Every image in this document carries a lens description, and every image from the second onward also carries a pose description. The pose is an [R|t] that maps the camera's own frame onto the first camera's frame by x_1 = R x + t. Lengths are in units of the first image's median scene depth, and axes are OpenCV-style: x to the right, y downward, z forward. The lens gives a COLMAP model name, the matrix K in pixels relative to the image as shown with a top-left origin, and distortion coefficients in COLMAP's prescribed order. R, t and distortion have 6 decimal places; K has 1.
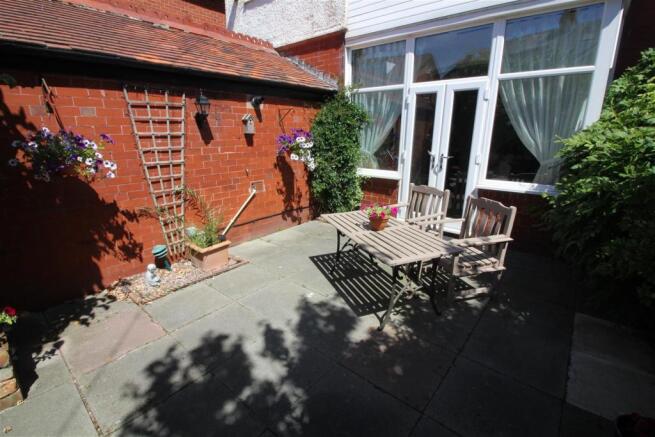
lens RADIAL K [[304.3, 0, 324.1], [0, 304.3, 219.1], [0, 0, 1]] dist [-0.013798, -0.000349]
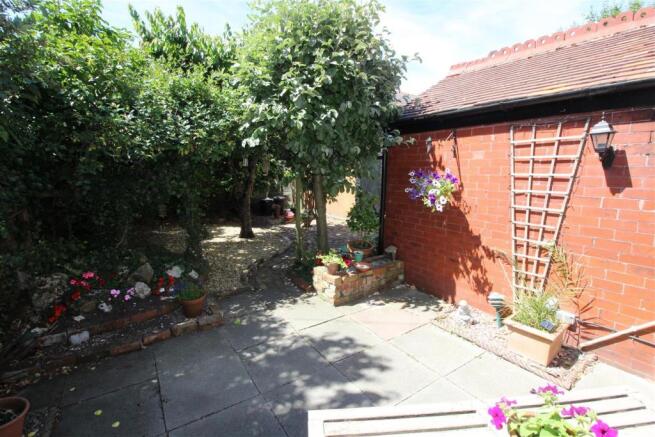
lens RADIAL K [[304.3, 0, 324.1], [0, 304.3, 219.1], [0, 0, 1]] dist [-0.013798, -0.000349]
pose [[-0.283033, 0.149755, -0.947347, 0.468423], [-0.273595, 0.934088, 0.229400, -0.205002], [0.919260, 0.324117, -0.223405, 0.705228]]
